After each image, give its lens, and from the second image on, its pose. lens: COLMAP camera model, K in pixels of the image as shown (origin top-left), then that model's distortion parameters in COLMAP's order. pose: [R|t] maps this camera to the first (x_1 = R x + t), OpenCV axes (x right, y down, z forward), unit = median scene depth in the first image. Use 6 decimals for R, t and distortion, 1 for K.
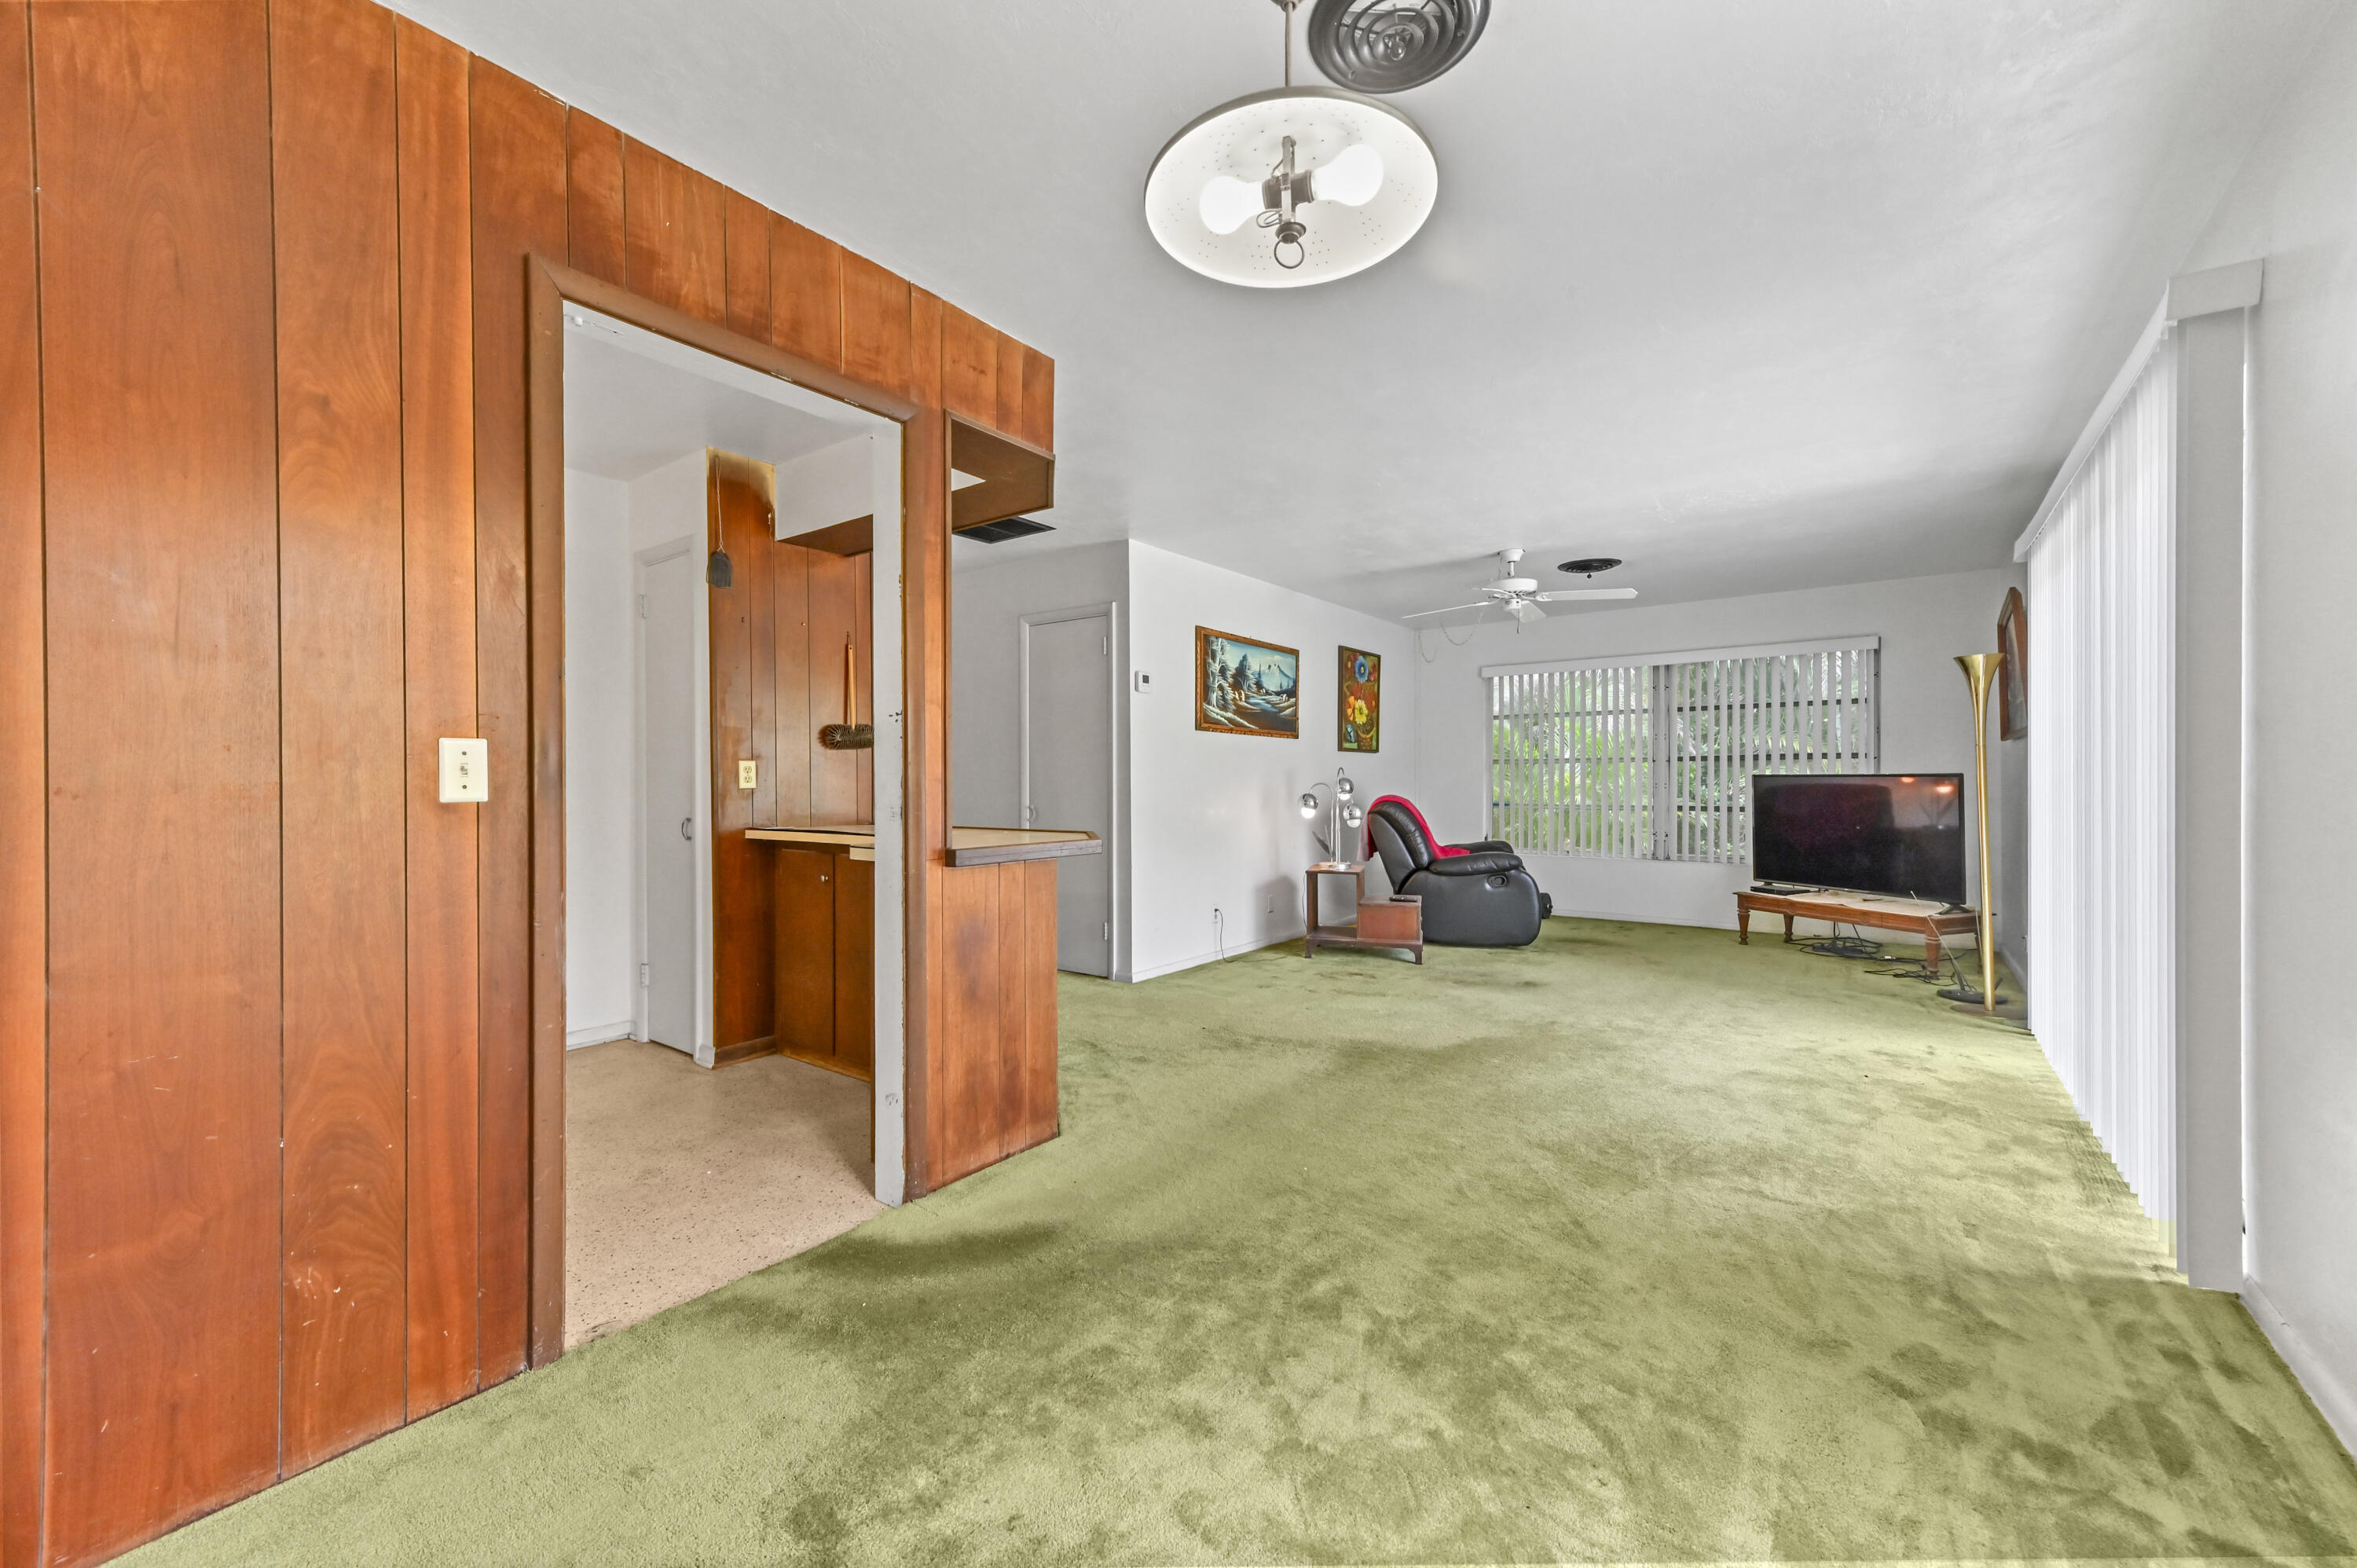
lens RADIAL K [[931.4, 0, 1180.7], [0, 931.4, 781.8], [0, 0, 1]] dist [0.013379, 0.000522]
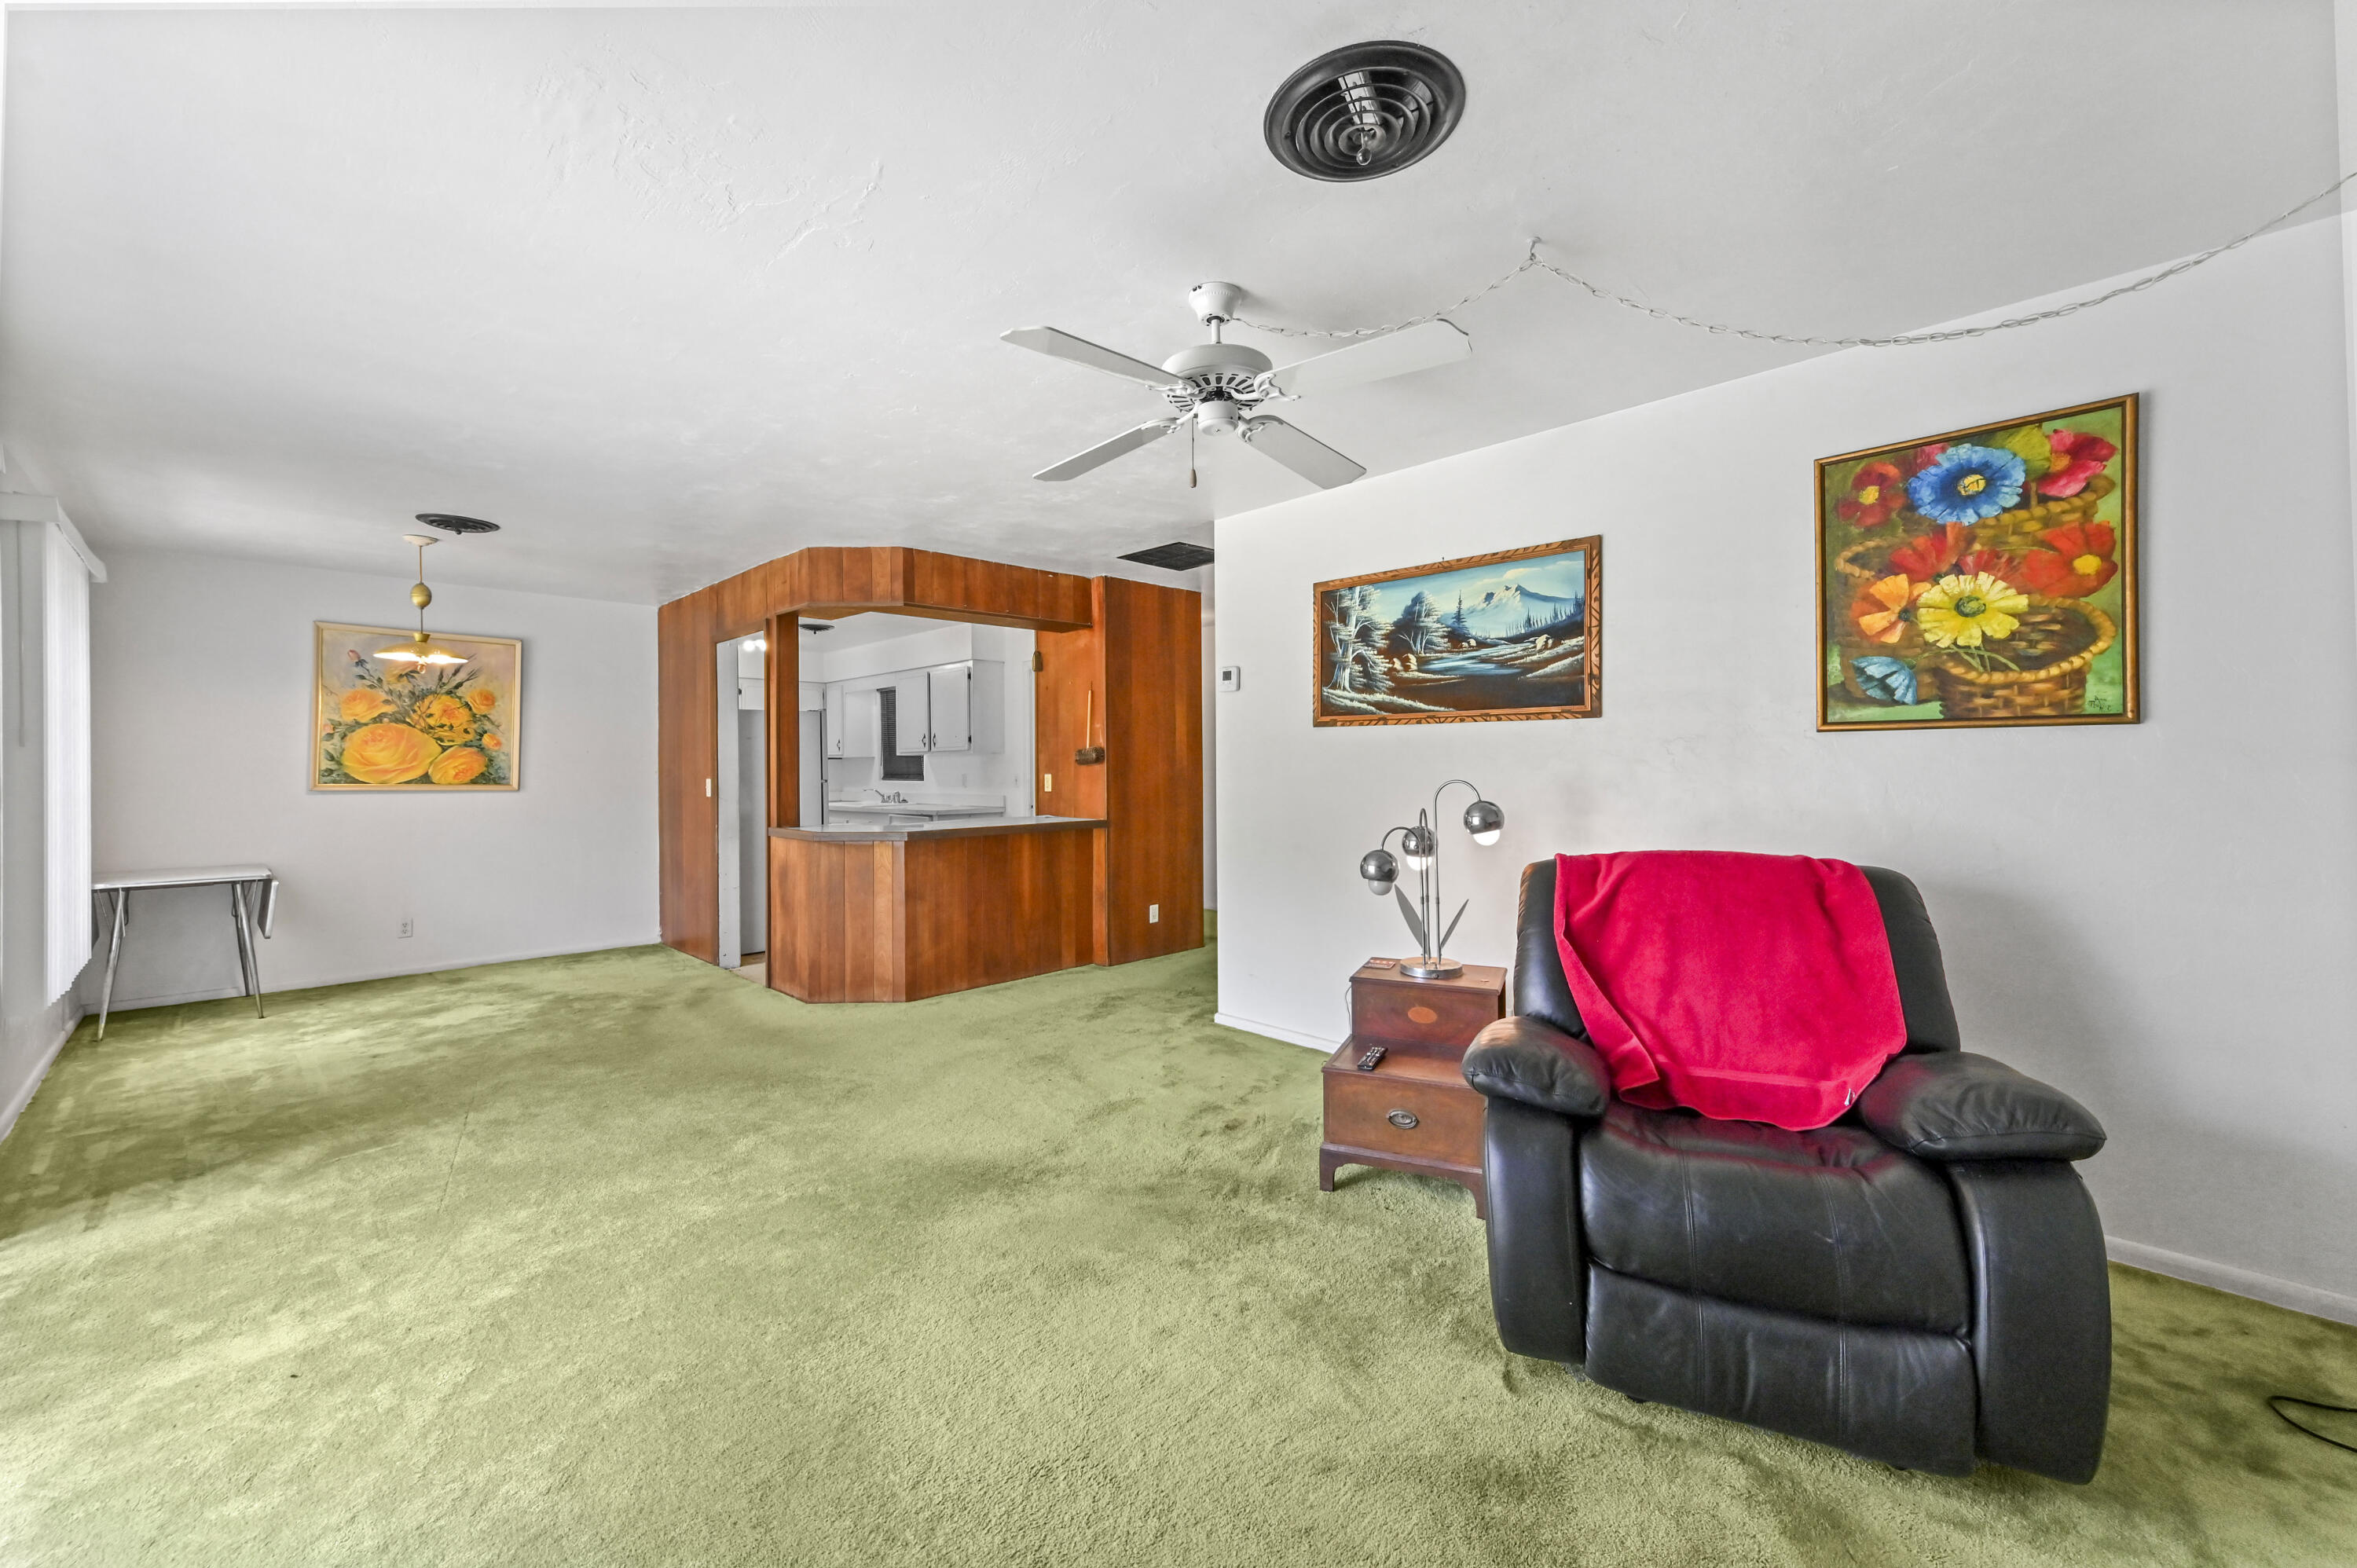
lens RADIAL K [[931.4, 0, 1185.9], [0, 931.4, 761.7], [0, 0, 1]] dist [0.013379, 0.000522]
pose [[-0.143648, -0.000479, -0.989629, 0.704677], [0.008906, 0.999959, -0.001776, -0.025403], [0.989589, -0.009068, -0.143638, 0.934400]]
